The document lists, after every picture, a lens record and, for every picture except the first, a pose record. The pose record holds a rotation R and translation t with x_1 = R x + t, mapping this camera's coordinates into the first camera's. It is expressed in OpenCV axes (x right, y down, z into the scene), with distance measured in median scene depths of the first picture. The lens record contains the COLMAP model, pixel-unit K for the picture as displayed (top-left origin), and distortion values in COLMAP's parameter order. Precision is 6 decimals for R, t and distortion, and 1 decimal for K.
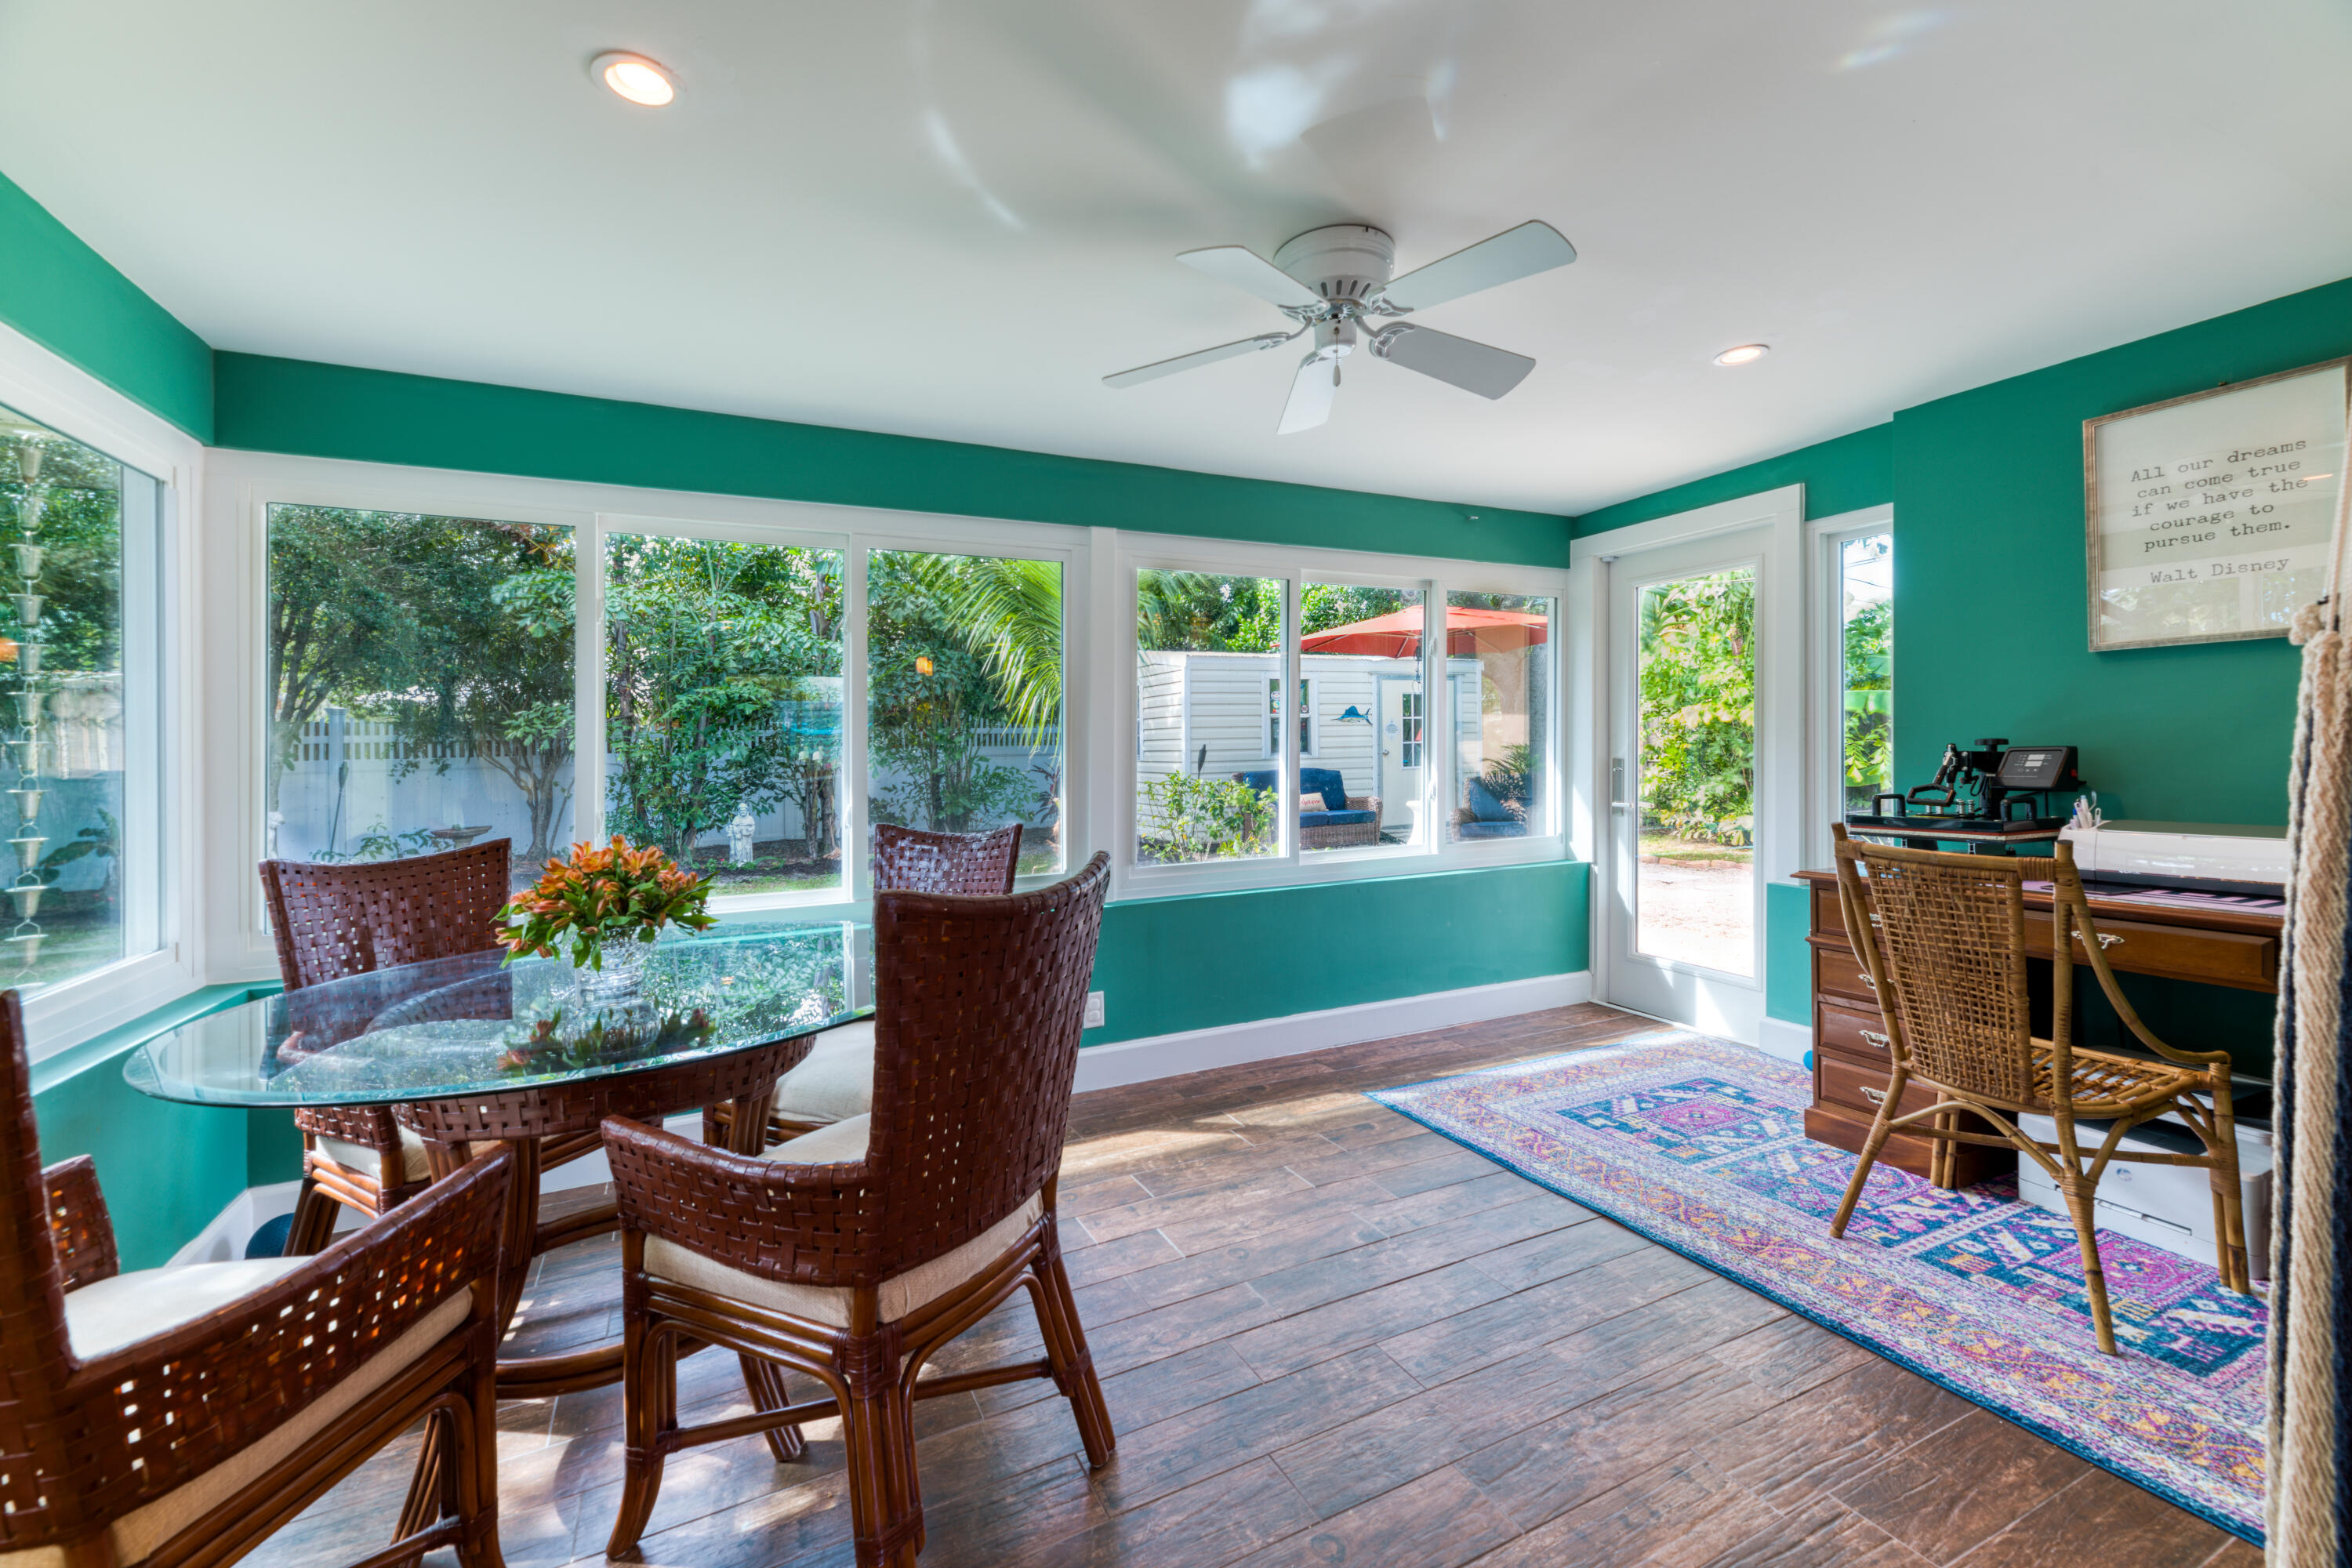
lens RADIAL K [[970.4, 0, 1160.8], [0, 970.4, 748.1], [0, 0, 1]] dist [0.002422, 0.000127]
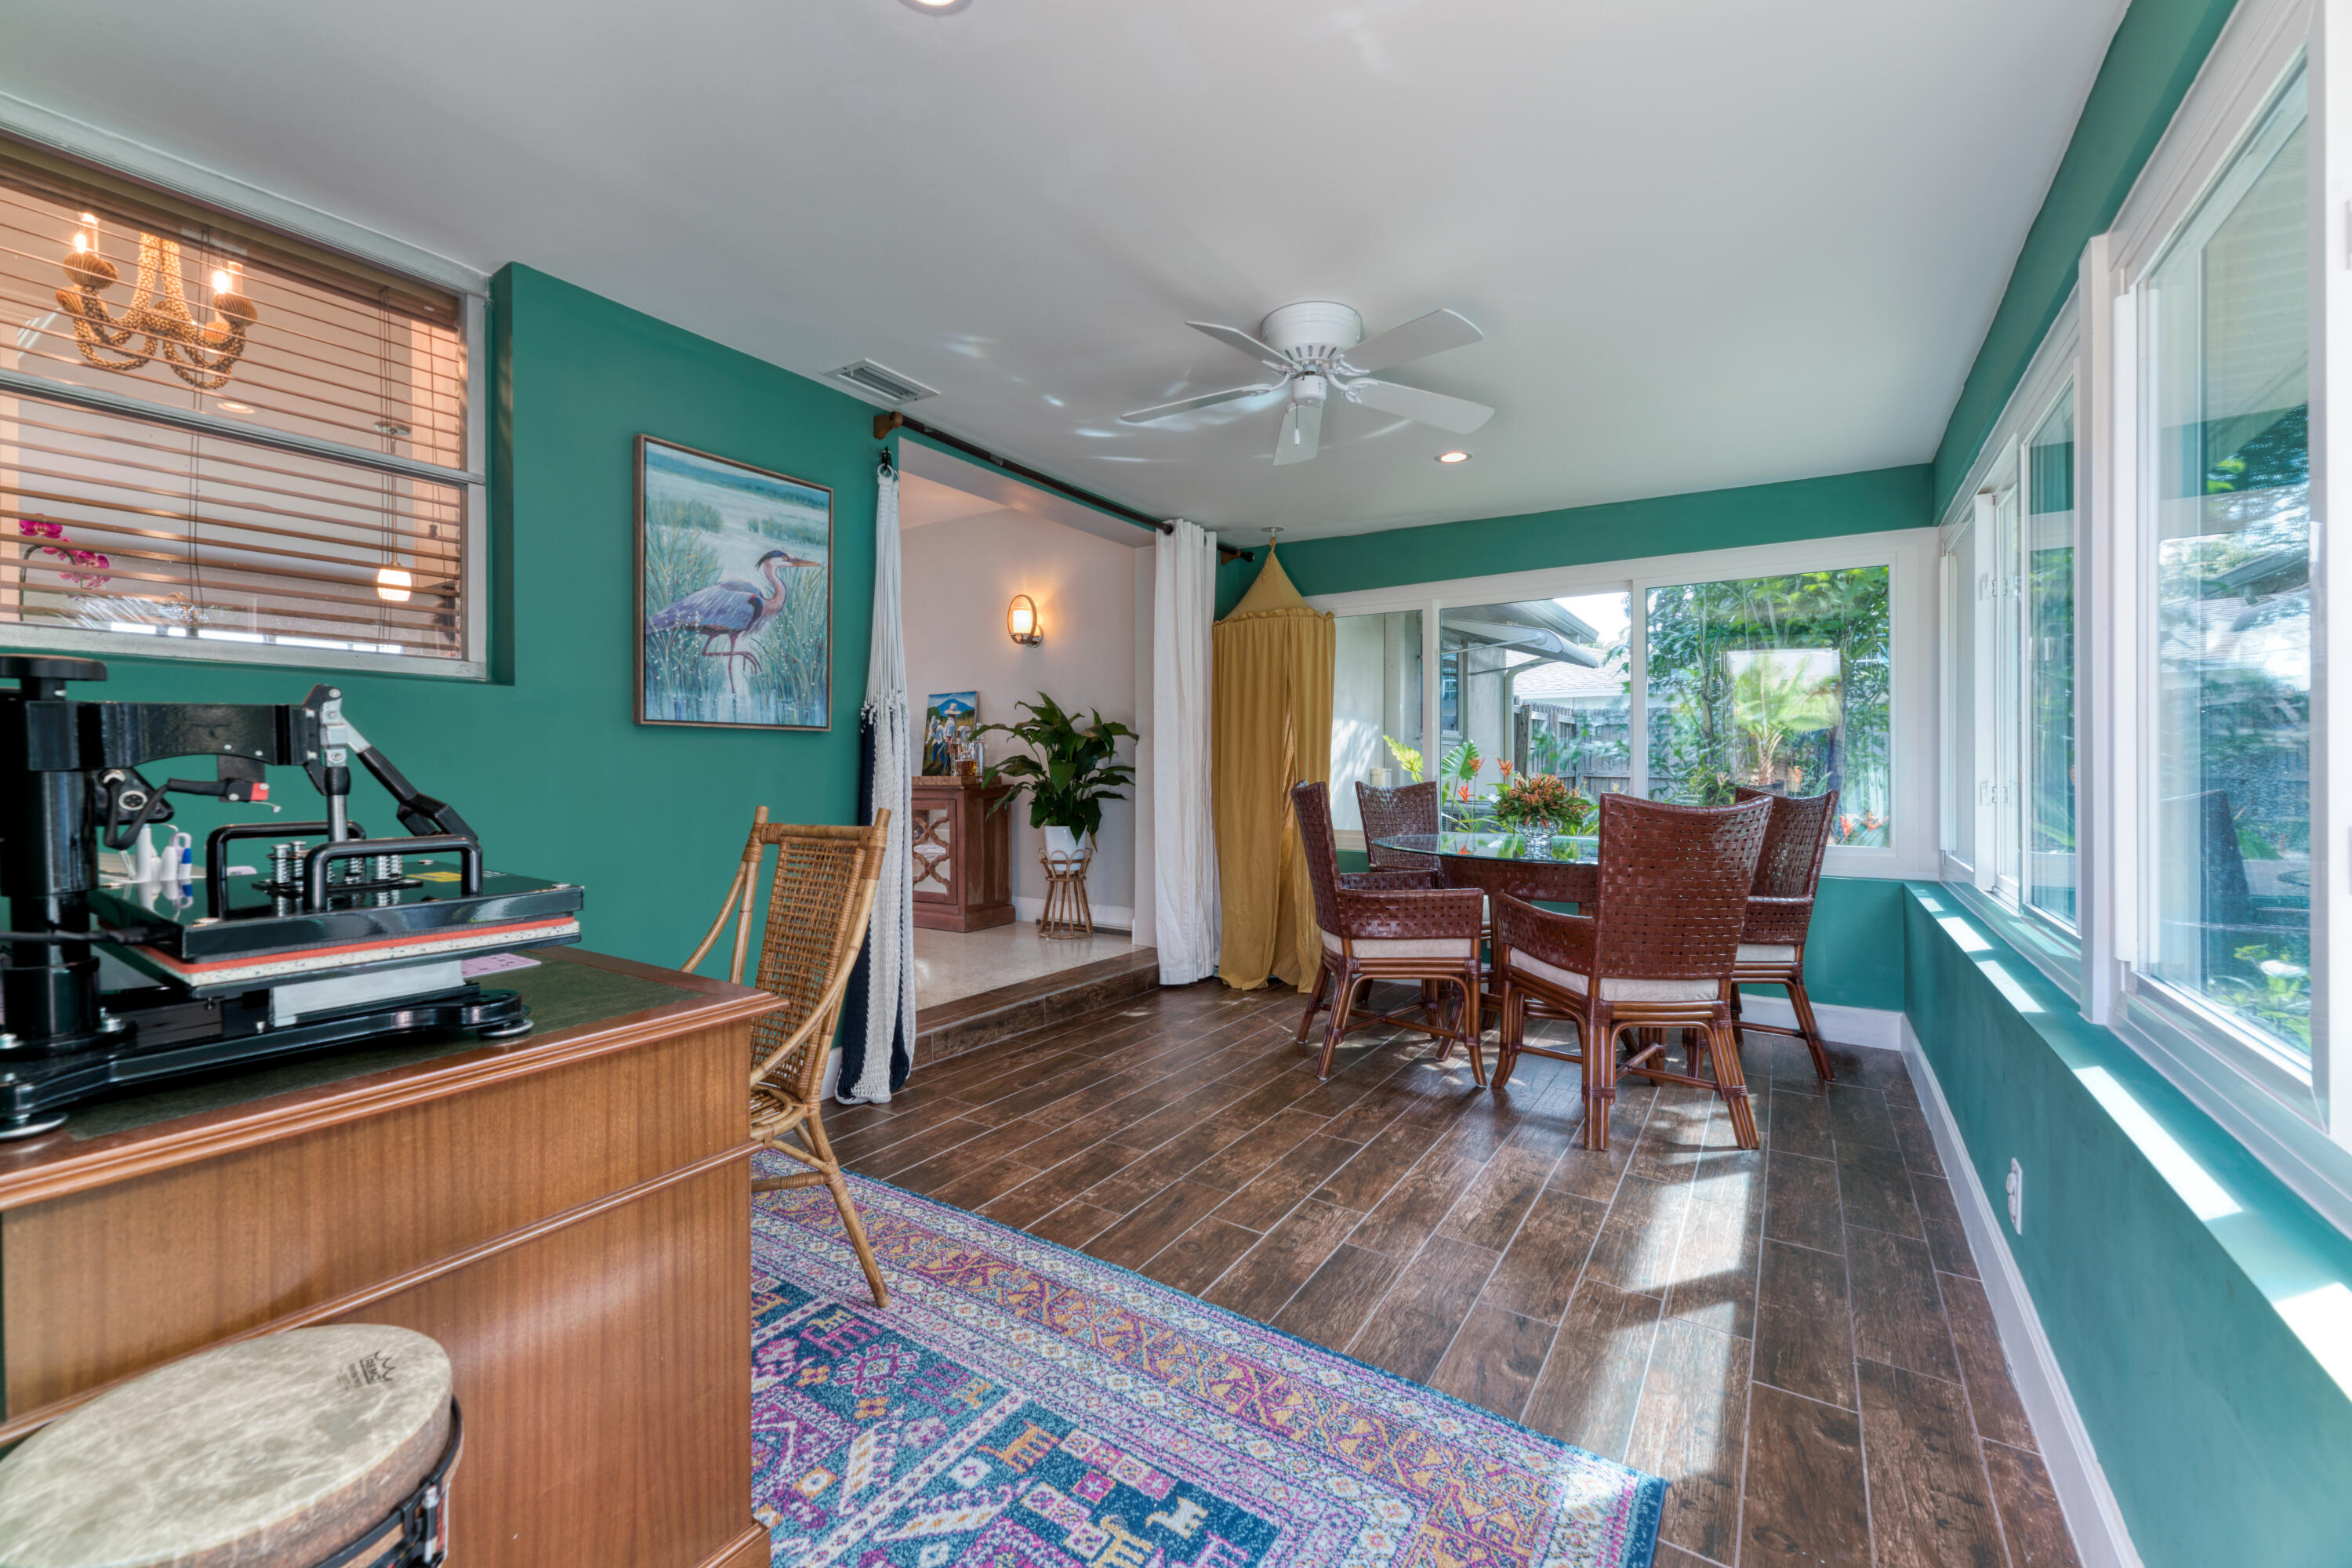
lens RADIAL K [[970.4, 0, 1171.6], [0, 970.4, 764.6], [0, 0, 1]] dist [0.002422, 0.000127]
pose [[-0.844919, 0.018963, -0.534557, 0.747147], [0.013598, 0.999810, 0.013973, 0.023011], [0.534721, 0.004537, -0.845017, 1.486840]]
